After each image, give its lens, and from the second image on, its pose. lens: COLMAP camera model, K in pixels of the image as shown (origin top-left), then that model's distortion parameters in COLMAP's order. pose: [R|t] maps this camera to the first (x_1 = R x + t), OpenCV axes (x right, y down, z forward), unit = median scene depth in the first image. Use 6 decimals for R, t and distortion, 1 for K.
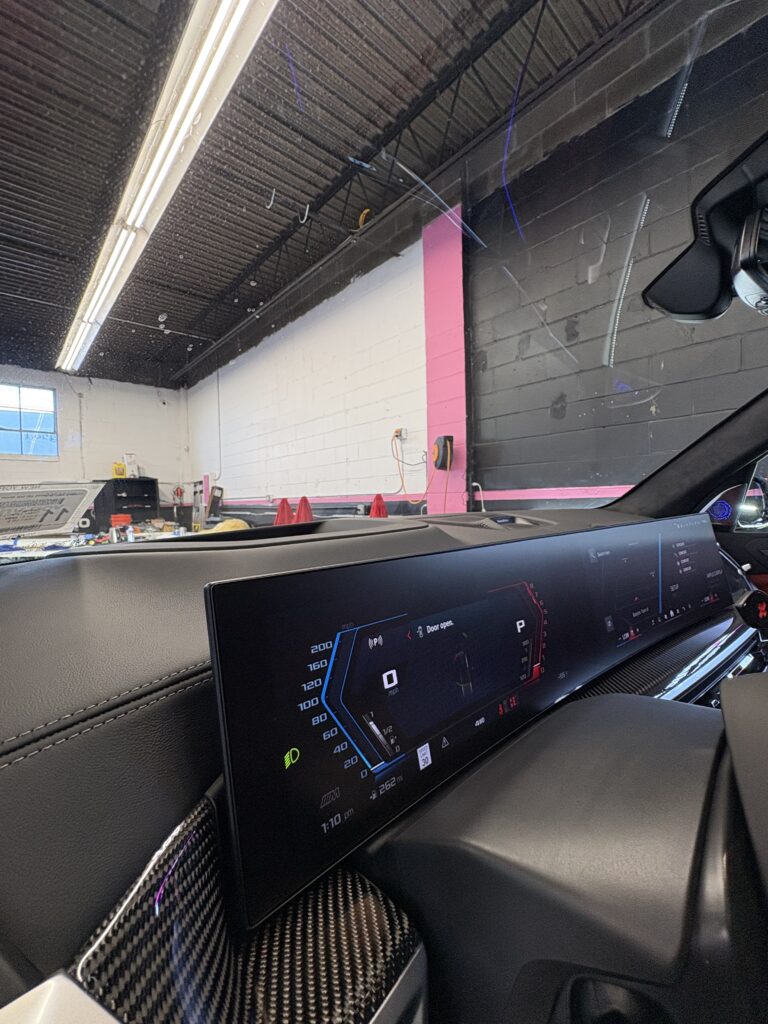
lens RADIAL K [[427.5, 0, 383.9], [0, 427.5, 509.7], [0, 0, 1]] dist [0.001329, -0.000795]
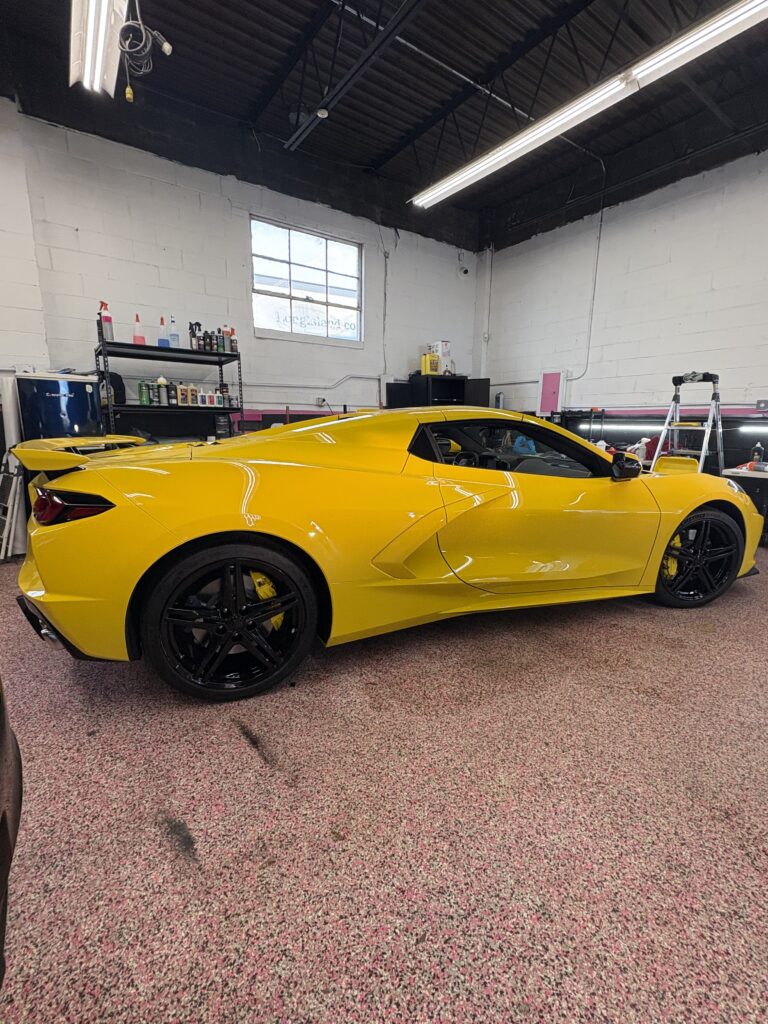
lens RADIAL K [[452.6, 0, 384.0], [0, 452.6, 512.0], [0, 0, 1]] dist [0.000656, 0.000084]
pose [[0.990721, 0.064461, -0.119649, -1.209994], [-0.041281, 0.981500, 0.186960, 0.035644], [0.129487, -0.180286, 0.975054, 0.349797]]
